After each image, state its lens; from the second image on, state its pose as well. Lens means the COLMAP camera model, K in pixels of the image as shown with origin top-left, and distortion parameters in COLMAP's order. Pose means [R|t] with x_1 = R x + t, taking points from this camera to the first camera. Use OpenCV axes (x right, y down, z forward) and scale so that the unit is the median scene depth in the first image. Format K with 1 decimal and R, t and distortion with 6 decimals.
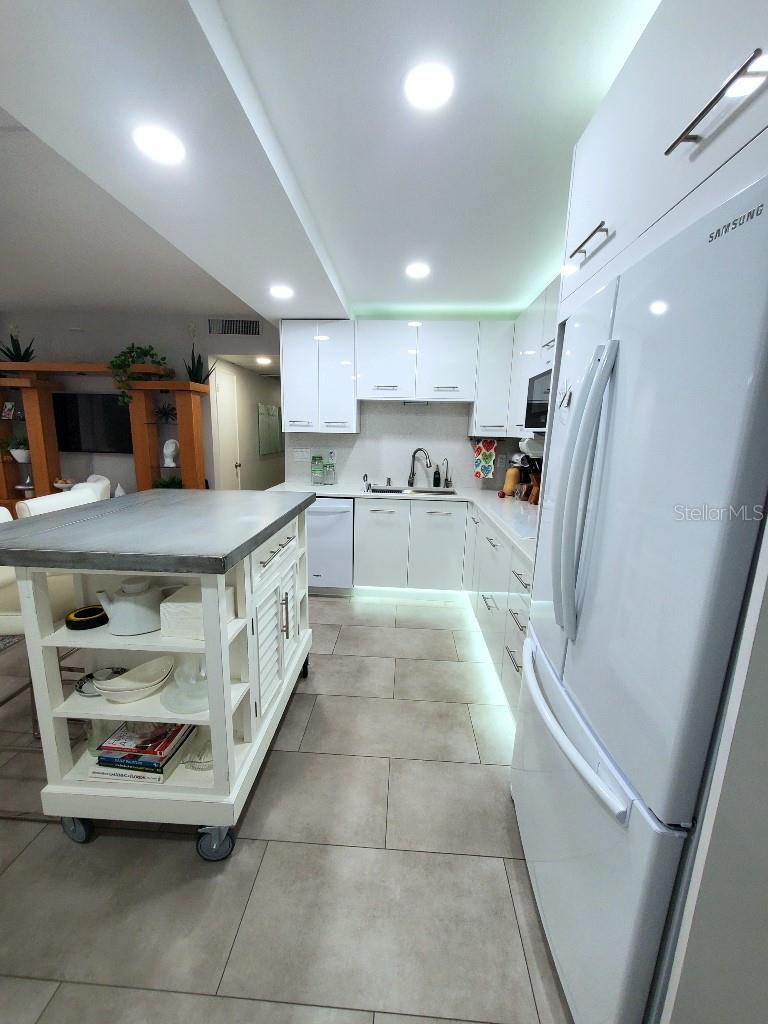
lens RADIAL K [[407.1, 0, 378.6], [0, 407.1, 510.9], [0, 0, 1]] dist [0.001522, -0.000825]
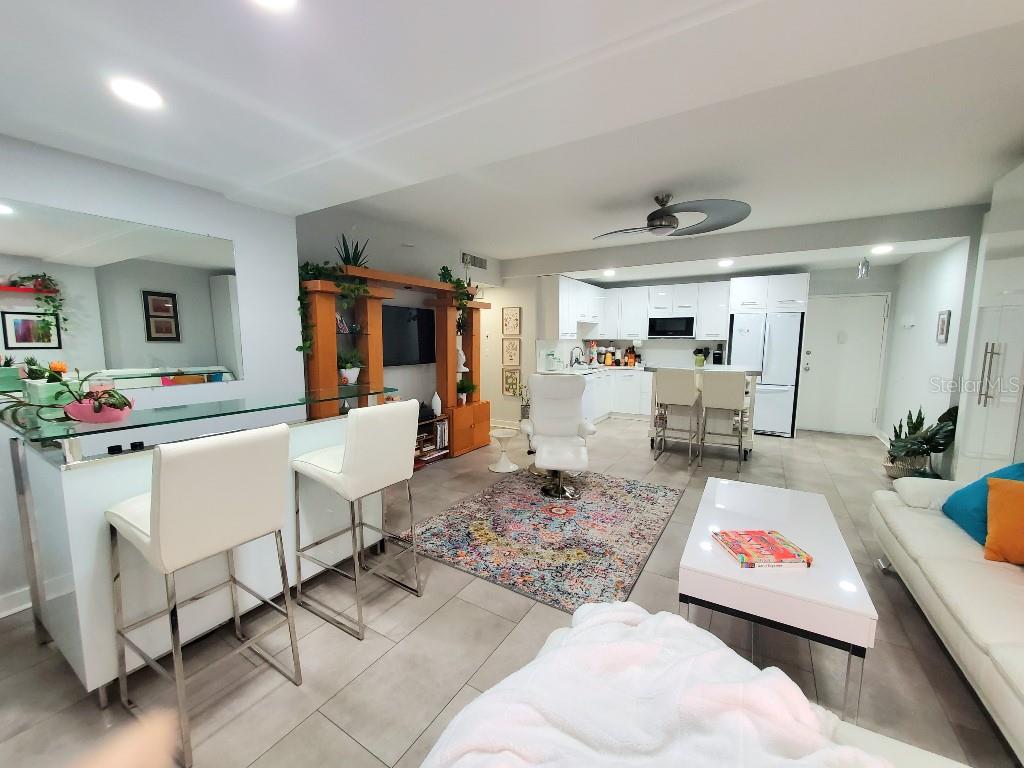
lens RADIAL K [[407.1, 0, 509.3], [0, 407.1, 387.9], [0, 0, 1]] dist [0.001522, -0.000825]
pose [[0.473852, -0.126497, 0.871471, -1.797355], [0.176059, 0.983257, 0.046993, -0.113862], [-0.862825, 0.131163, 0.488190, 0.389314]]
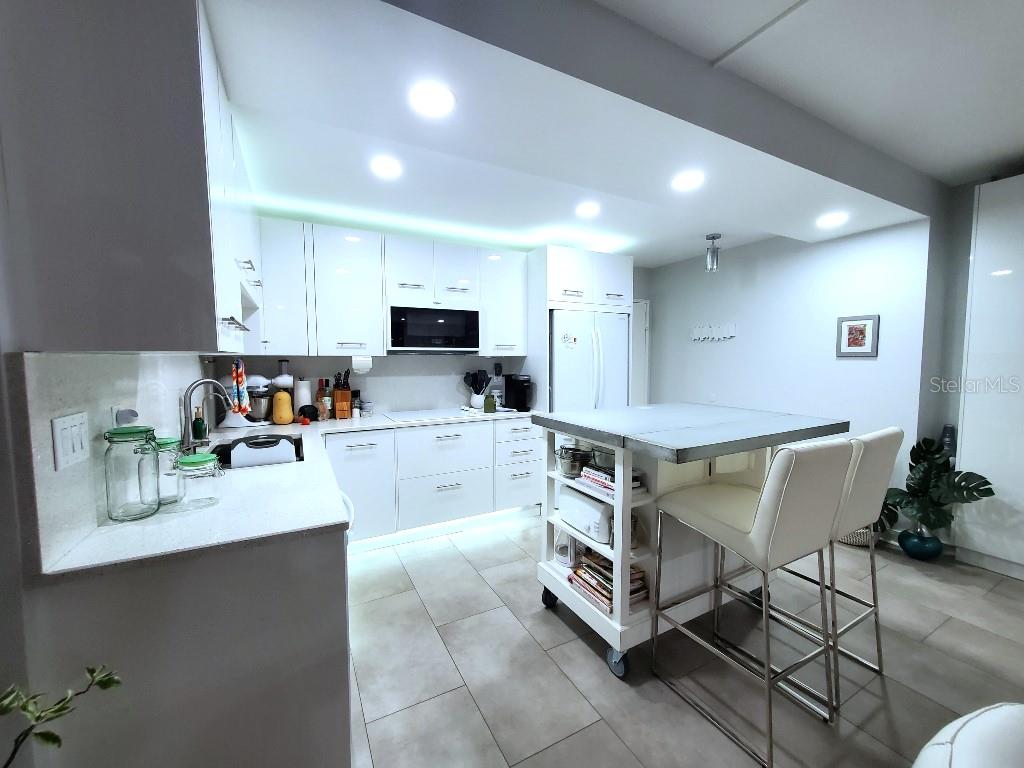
lens RADIAL K [[407.1, 0, 510.6], [0, 407.1, 386.1], [0, 0, 1]] dist [0.001522, -0.000825]
pose [[-0.526084, -0.079767, 0.846684, -0.600414], [0.154498, 0.970060, 0.187387, -0.191551], [-0.836281, 0.229392, -0.498009, 0.971656]]
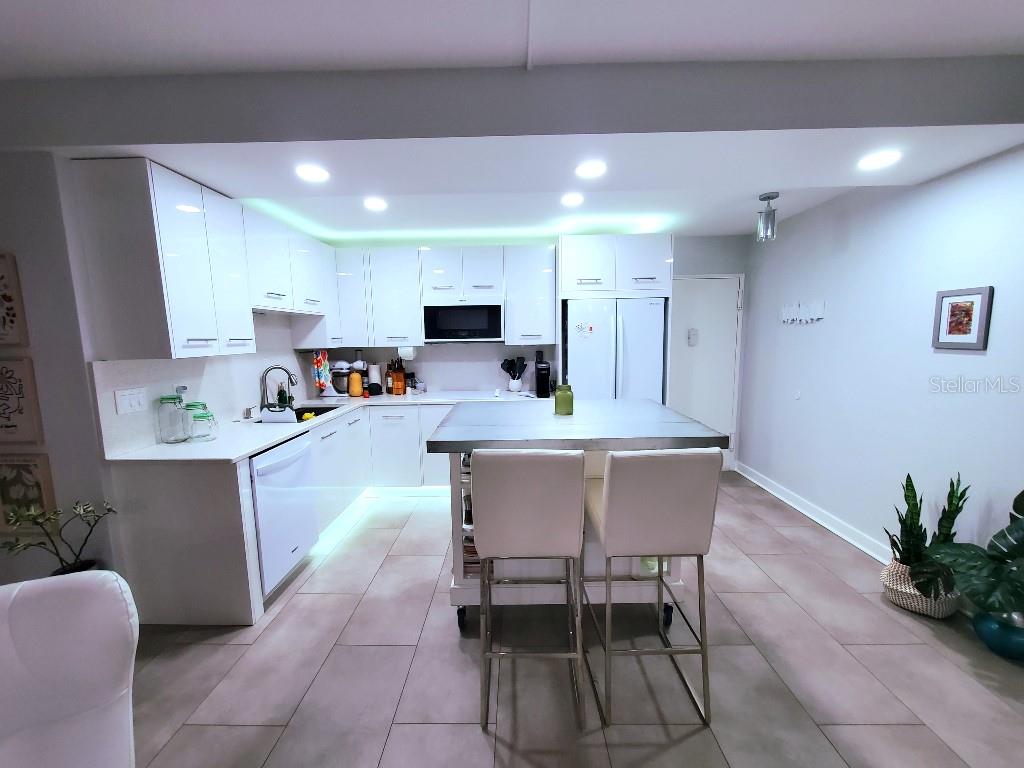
lens RADIAL K [[407.1, 0, 511.6], [0, 407.1, 385.6], [0, 0, 1]] dist [0.001522, -0.000825]
pose [[-0.048480, -0.143394, 0.988478, -0.813794], [0.205496, 0.967038, 0.150362, -0.146872], [-0.977456, 0.210418, -0.017415, 0.561008]]
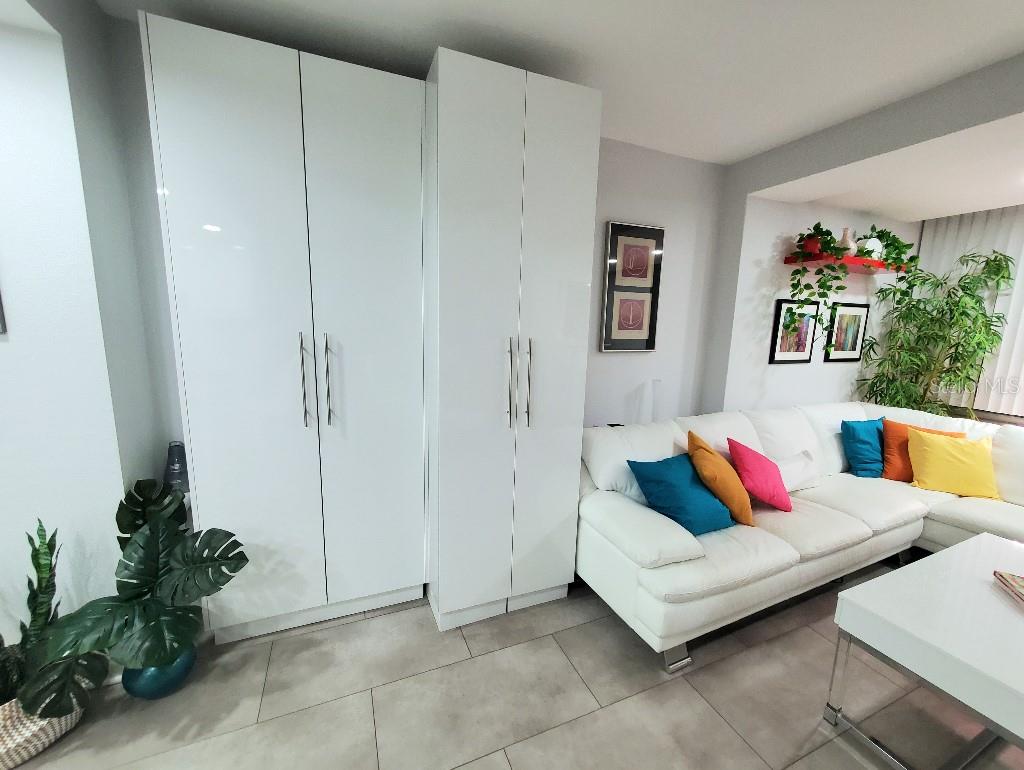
lens RADIAL K [[407.1, 0, 507.7], [0, 407.1, 388.3], [0, 0, 1]] dist [0.001522, -0.000825]
pose [[-0.895493, 0.025439, -0.444347, -0.524978], [-0.130917, 0.939143, 0.317603, -0.105864], [0.425385, 0.342584, -0.837666, 0.426358]]
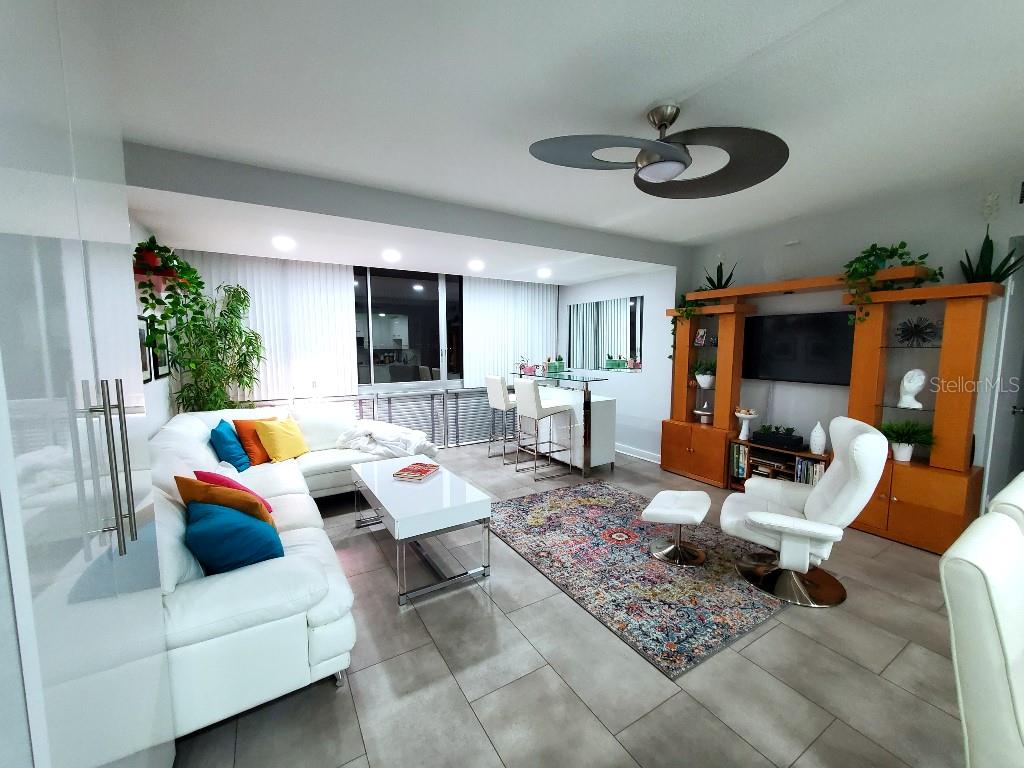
lens RADIAL K [[407.1, 0, 510.7], [0, 407.1, 386.0], [0, 0, 1]] dist [0.001522, -0.000825]
pose [[0.567668, 0.059058, -0.821136, -0.402813], [-0.143501, 0.989252, -0.028055, -0.033662], [0.810654, 0.133760, 0.570042, 0.055101]]
